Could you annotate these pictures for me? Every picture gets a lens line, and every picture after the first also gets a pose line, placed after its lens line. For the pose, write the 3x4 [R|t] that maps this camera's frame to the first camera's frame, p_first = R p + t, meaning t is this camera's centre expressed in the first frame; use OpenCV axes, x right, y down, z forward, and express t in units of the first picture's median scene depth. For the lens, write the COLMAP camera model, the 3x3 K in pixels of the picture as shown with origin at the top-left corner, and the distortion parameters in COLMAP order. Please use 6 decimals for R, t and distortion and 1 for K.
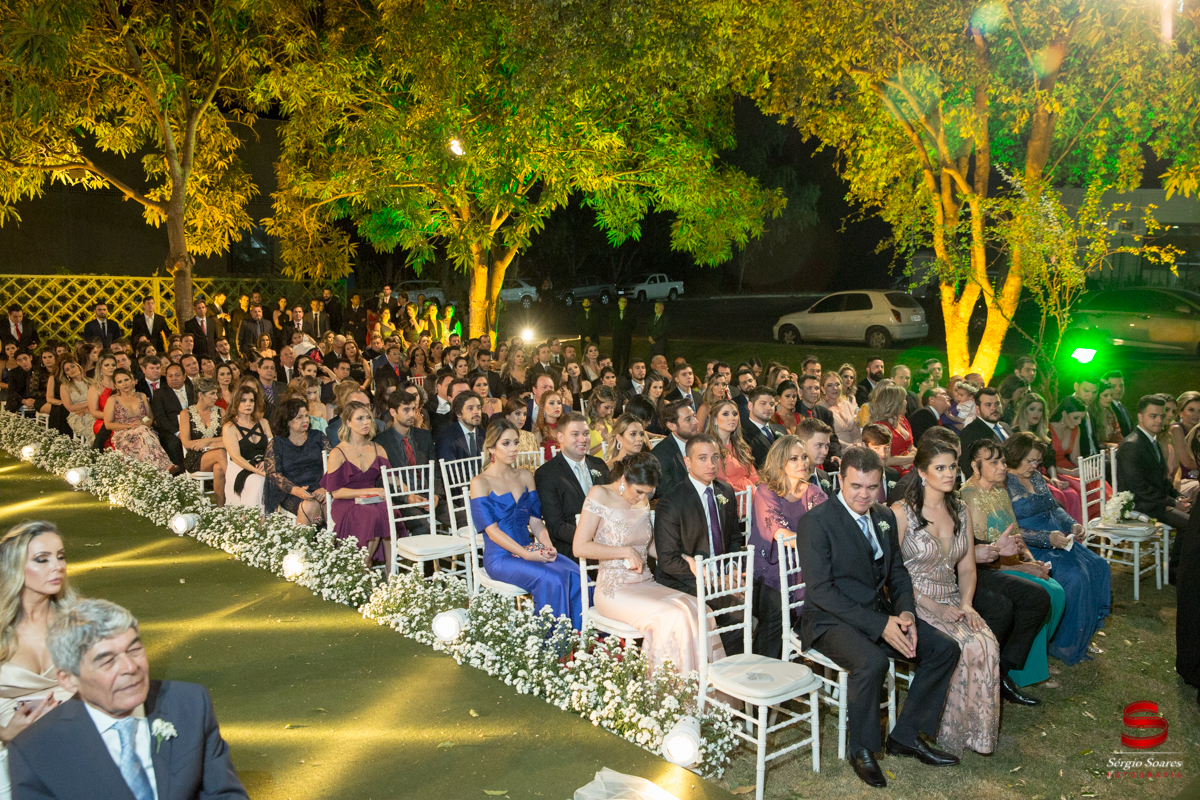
lens RADIAL K [[992.4, 0, 600.0], [0, 992.4, 400.0], [0, 0, 1]] dist [-0.011505, -0.003109]
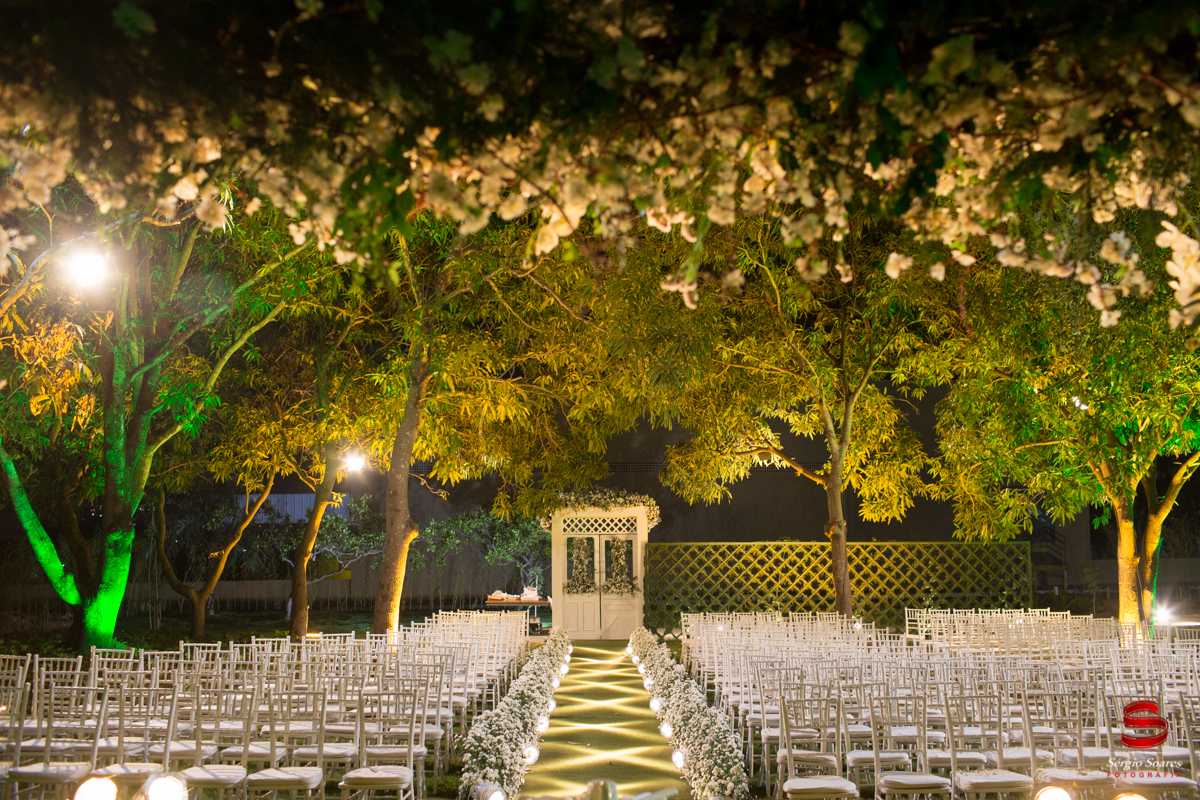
lens RADIAL K [[1149.0, 0, 600.0], [0, 1149.0, 400.0], [0, 0, 1]] dist [-0.107194, 0.180005]
pose [[0.725369, -0.107557, -0.679905, 0.258616], [-0.068282, 0.971603, -0.226549, 0.030960], [0.684965, 0.210757, 0.697427, -0.114198]]
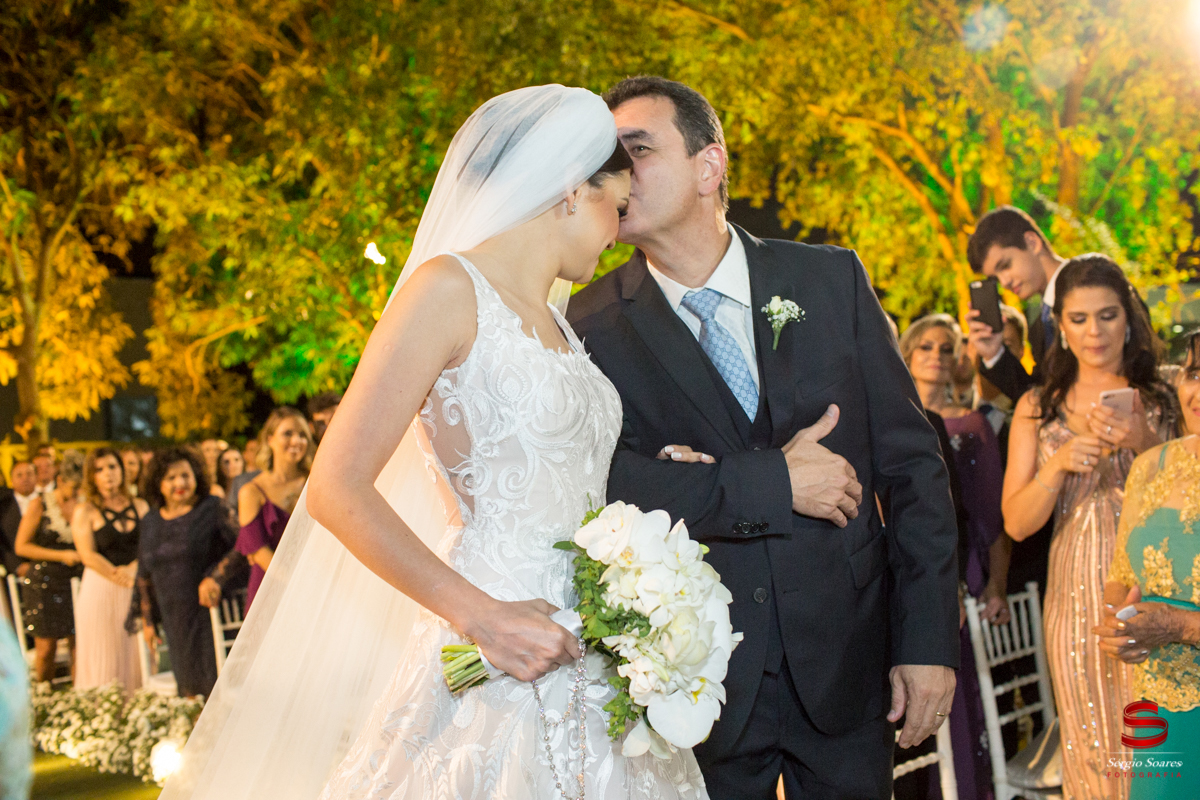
lens RADIAL K [[1161.6, 0, 600.0], [0, 1161.6, 400.0], [0, 0, 1]] dist [-0.212257, 0.371512]
pose [[0.995479, -0.076506, 0.056286, -0.017967], [0.084563, 0.983740, -0.158446, 0.026433], [-0.043249, 0.162490, 0.985762, 0.077425]]
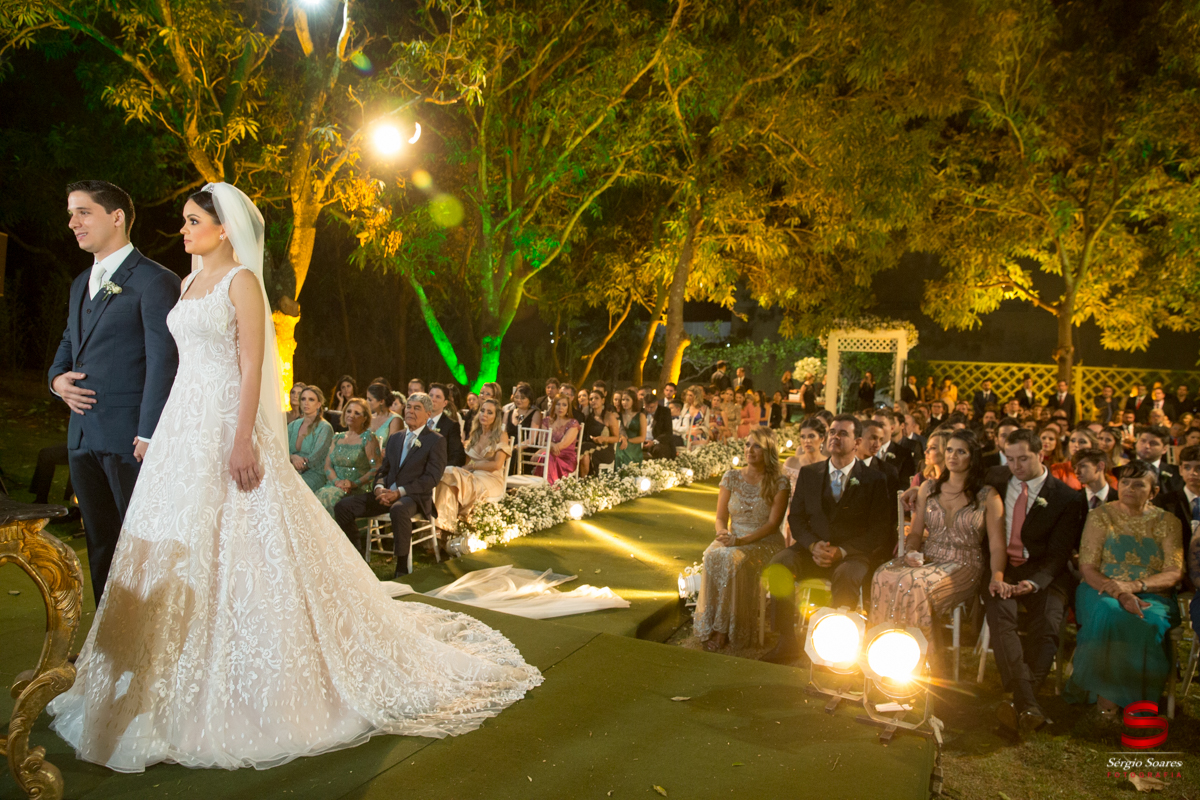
lens RADIAL K [[806.6, 0, 600.0], [0, 806.6, 400.0], [0, 0, 1]] dist [-0.112395, 0.083986]
pose [[0.374139, 0.042691, -0.926390, 0.267473], [-0.142409, 0.989736, -0.011904, 0.018872], [0.916373, 0.136380, 0.376378, 0.070884]]
